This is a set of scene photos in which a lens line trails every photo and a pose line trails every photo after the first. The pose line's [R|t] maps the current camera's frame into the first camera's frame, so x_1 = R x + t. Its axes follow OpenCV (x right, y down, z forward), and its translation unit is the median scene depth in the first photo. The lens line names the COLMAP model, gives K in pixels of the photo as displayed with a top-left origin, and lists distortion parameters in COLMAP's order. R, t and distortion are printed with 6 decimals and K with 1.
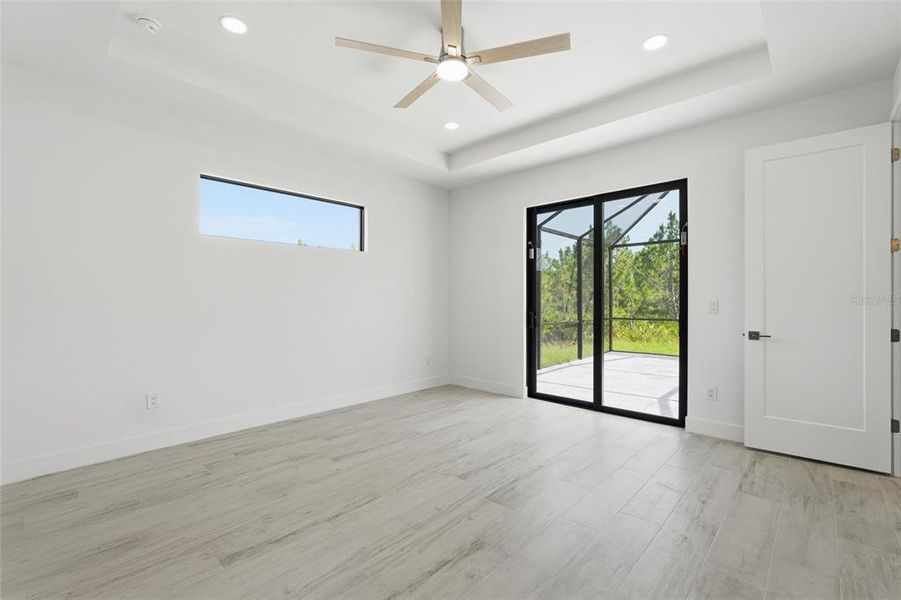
lens RADIAL K [[396.7, 0, 449.4], [0, 396.7, 301.0], [0, 0, 1]] dist [-0.016669, 0.008135]
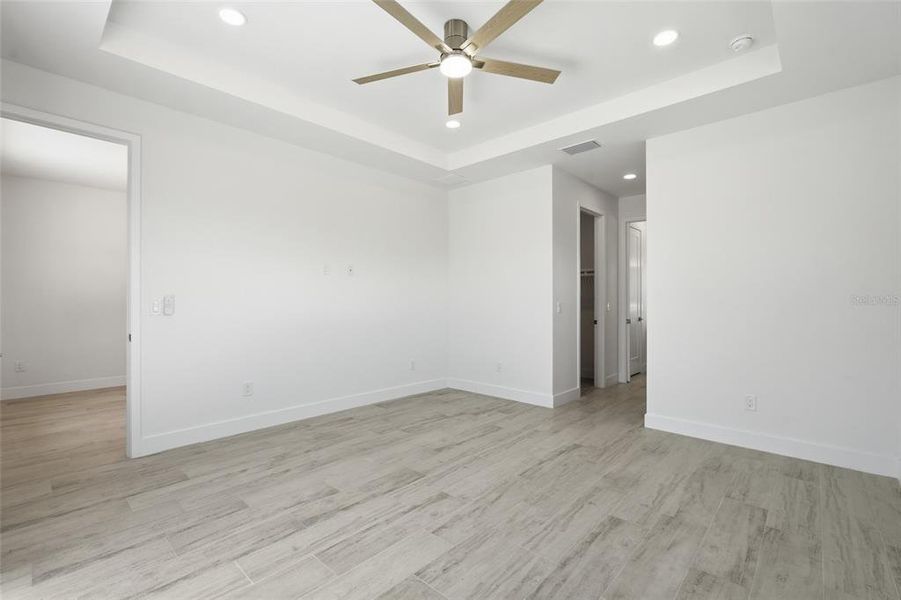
lens RADIAL K [[398.9, 0, 451.2], [0, 398.9, 305.2], [0, 0, 1]] dist [-0.012710, 0.000312]
pose [[-0.999921, -0.001971, -0.012439, 0.028210], [-0.002101, 0.999943, 0.010460, -0.003550], [0.012418, 0.010485, -0.999868, 1.815648]]
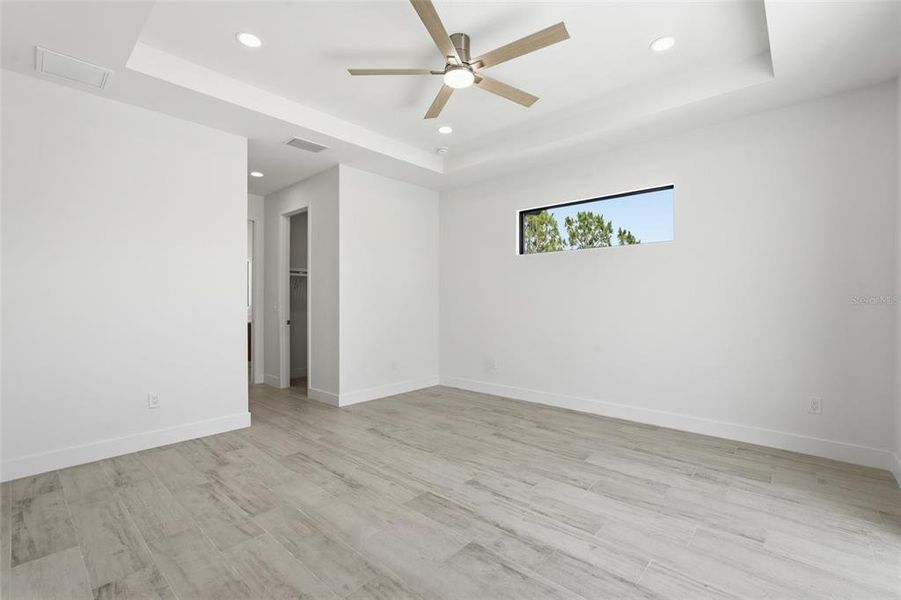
lens RADIAL K [[396.7, 0, 449.4], [0, 396.7, 301.0], [0, 0, 1]] dist [-0.016669, 0.008135]
pose [[0.022481, -0.001145, -0.999747, 0.956782], [-0.003347, 0.999994, -0.001221, -0.000851], [0.999742, 0.003374, 0.022477, 0.875193]]
